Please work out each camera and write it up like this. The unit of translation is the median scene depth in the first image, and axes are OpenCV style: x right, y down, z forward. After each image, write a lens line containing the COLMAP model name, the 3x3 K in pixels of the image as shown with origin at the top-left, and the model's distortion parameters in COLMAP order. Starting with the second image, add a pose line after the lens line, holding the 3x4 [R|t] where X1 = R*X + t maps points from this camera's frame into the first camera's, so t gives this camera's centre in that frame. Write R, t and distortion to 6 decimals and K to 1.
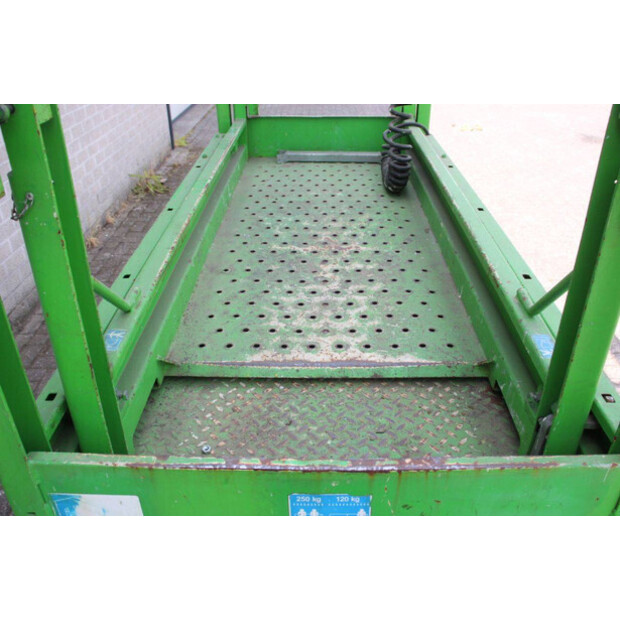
lens RADIAL K [[561.7, 0, 310.0], [0, 561.7, 310.0], [0, 0, 1]] dist [-0.083641, -0.000577]
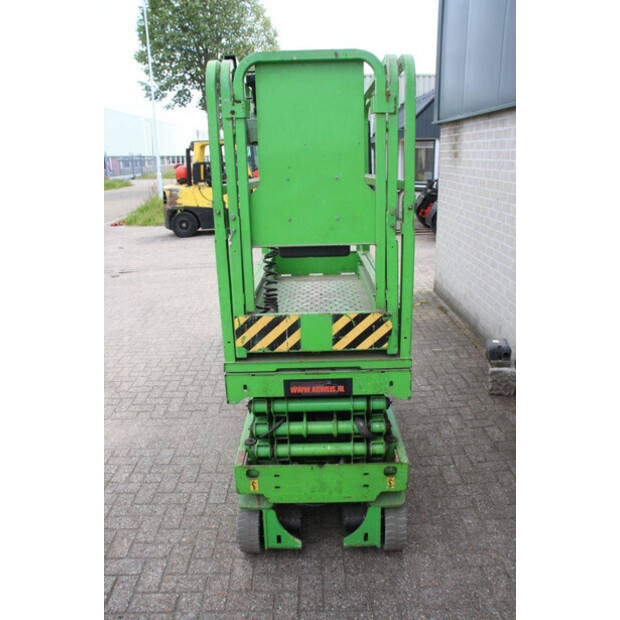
lens RADIAL K [[506.3, 0, 310.0], [0, 506.3, 310.0], [0, 0, 1]] dist [-0.170639, 0.136029]
pose [[-0.999212, 0.039532, 0.003580, 0.014696], [0.029844, 0.688738, 0.724396, -0.485091], [0.026171, 0.723932, -0.689375, 0.763206]]
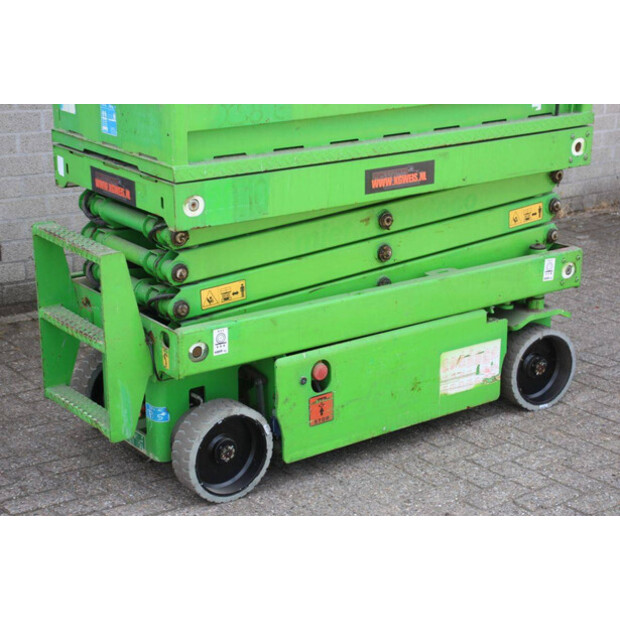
lens RADIAL K [[1293.3, 0, 310.0], [0, 1293.3, 310.0], [0, 0, 1]] dist [0.307522, 0.281718]
pose [[0.597242, 0.244816, -0.763784, 0.786041], [-0.413817, 0.909799, -0.031967, 0.142462], [0.687064, 0.335159, 0.644679, -0.281156]]
